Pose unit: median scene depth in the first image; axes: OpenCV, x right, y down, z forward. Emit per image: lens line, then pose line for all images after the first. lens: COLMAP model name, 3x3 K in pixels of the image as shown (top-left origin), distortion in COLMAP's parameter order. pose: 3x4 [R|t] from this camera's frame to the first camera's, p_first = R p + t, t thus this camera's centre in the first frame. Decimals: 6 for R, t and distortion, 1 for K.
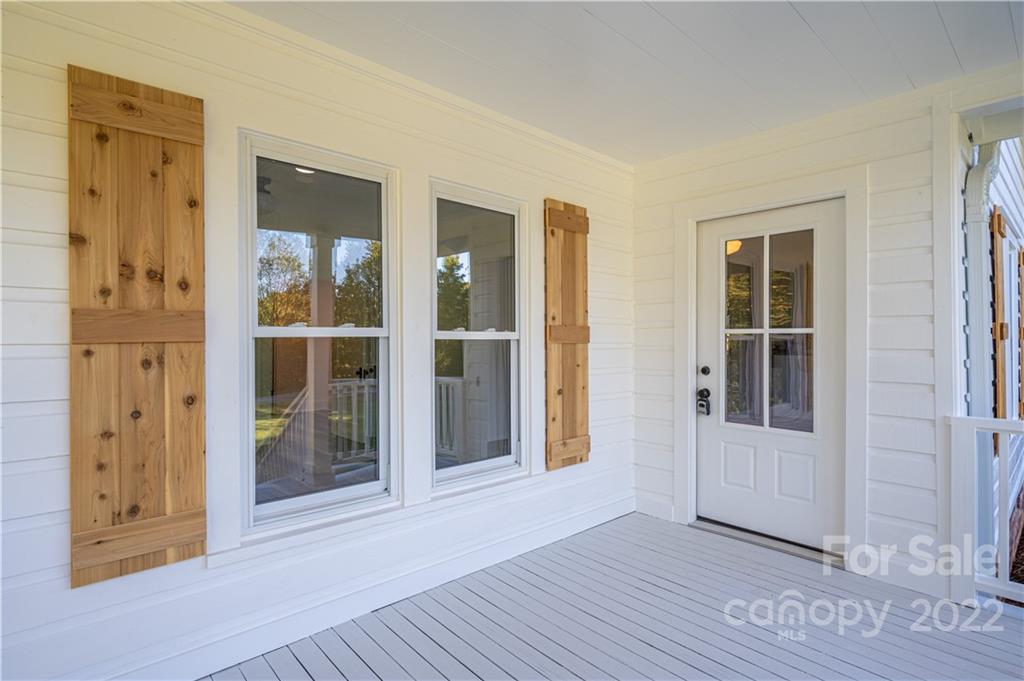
lens RADIAL K [[523.9, 0, 511.0], [0, 523.9, 333.7], [0, 0, 1]] dist [0.001302, 0.000087]
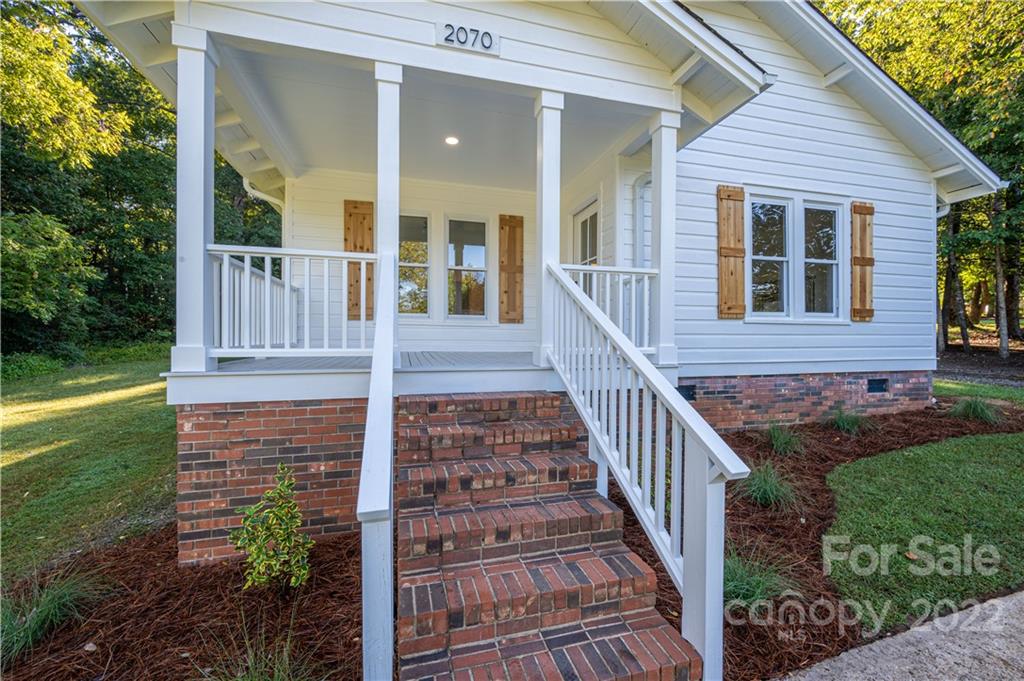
lens RADIAL K [[405.7, 0, 509.2], [0, 405.7, 342.0], [0, 0, 1]] dist [-0.001586, -0.000266]
pose [[0.879312, 0.008506, -0.476169, 1.009371], [-0.002589, 0.999911, 0.013081, 0.317676], [0.476238, -0.010269, 0.879256, -0.675281]]
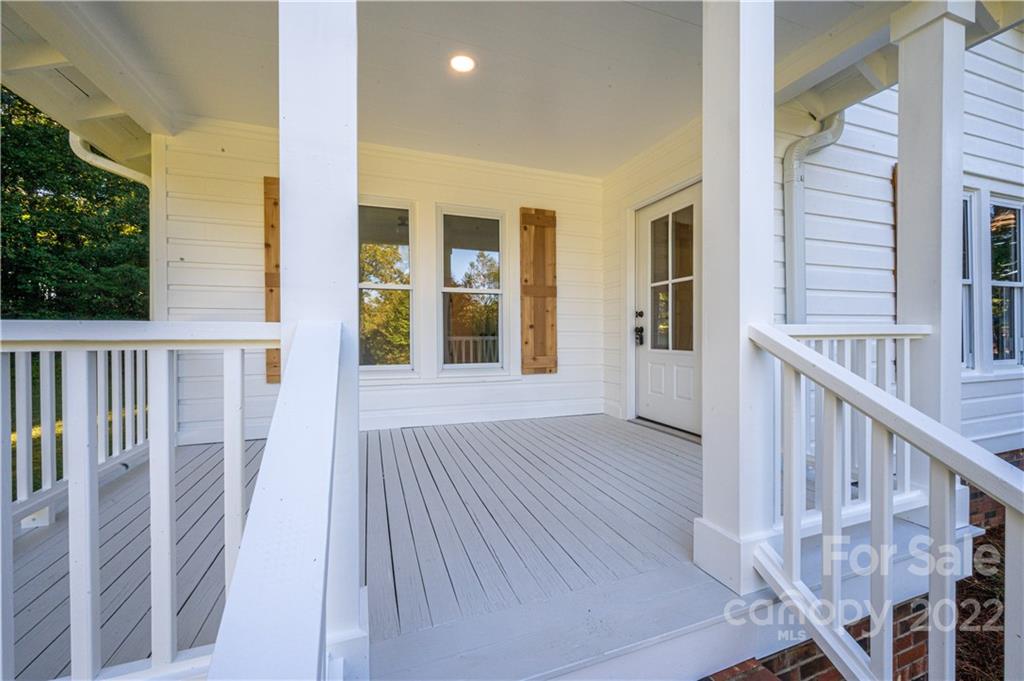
lens RADIAL K [[405.7, 0, 515.4], [0, 405.7, 338.5], [0, 0, 1]] dist [-0.001586, -0.000266]
pose [[0.917518, -0.002338, -0.397686, 0.537188], [0.007795, 0.999896, 0.012104, 0.130511], [0.397617, -0.014206, 0.917442, -0.165797]]
